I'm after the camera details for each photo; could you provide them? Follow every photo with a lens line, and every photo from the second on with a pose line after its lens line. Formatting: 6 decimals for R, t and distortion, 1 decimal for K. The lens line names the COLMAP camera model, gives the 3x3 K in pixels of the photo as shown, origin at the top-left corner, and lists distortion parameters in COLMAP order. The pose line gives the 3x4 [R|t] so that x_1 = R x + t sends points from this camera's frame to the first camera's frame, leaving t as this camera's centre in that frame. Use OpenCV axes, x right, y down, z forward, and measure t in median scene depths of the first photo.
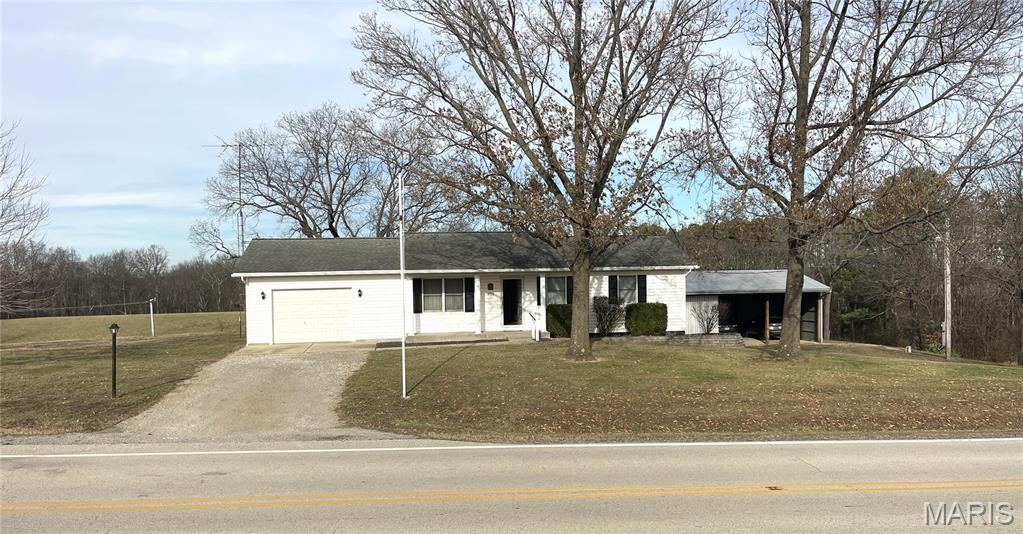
lens RADIAL K [[755.0, 0, 511.4], [0, 755.0, 287.5], [0, 0, 1]] dist [0.043687, 0.000425]
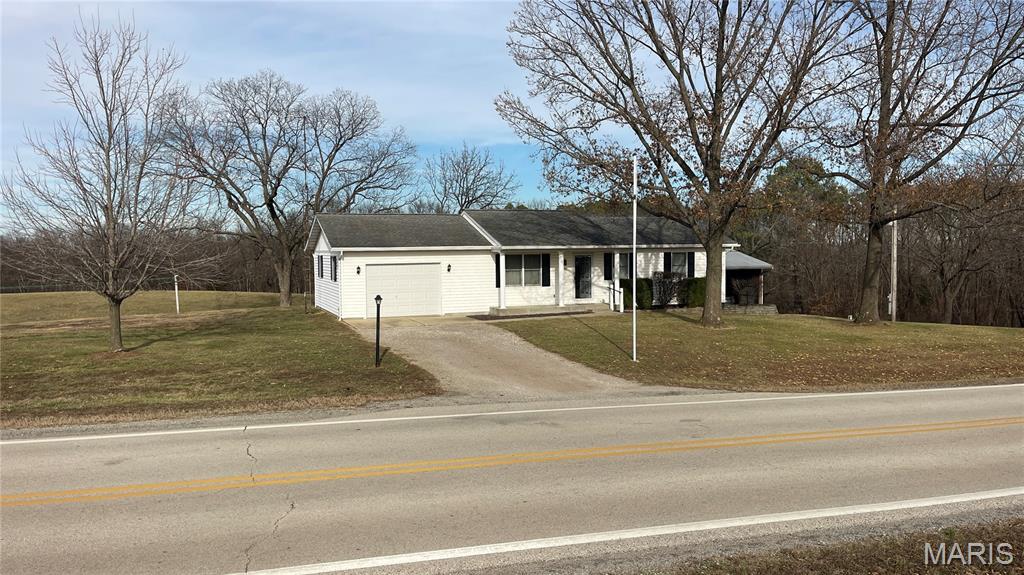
lens RADIAL K [[753.4, 0, 512.0], [0, 753.4, 287.5], [0, 0, 1]] dist [0.062726, 0.001176]
pose [[0.970785, -0.004991, 0.239898, -0.353592], [-0.001367, 0.999652, 0.026330, 0.006423], [-0.239946, -0.025888, 0.970441, -0.010700]]
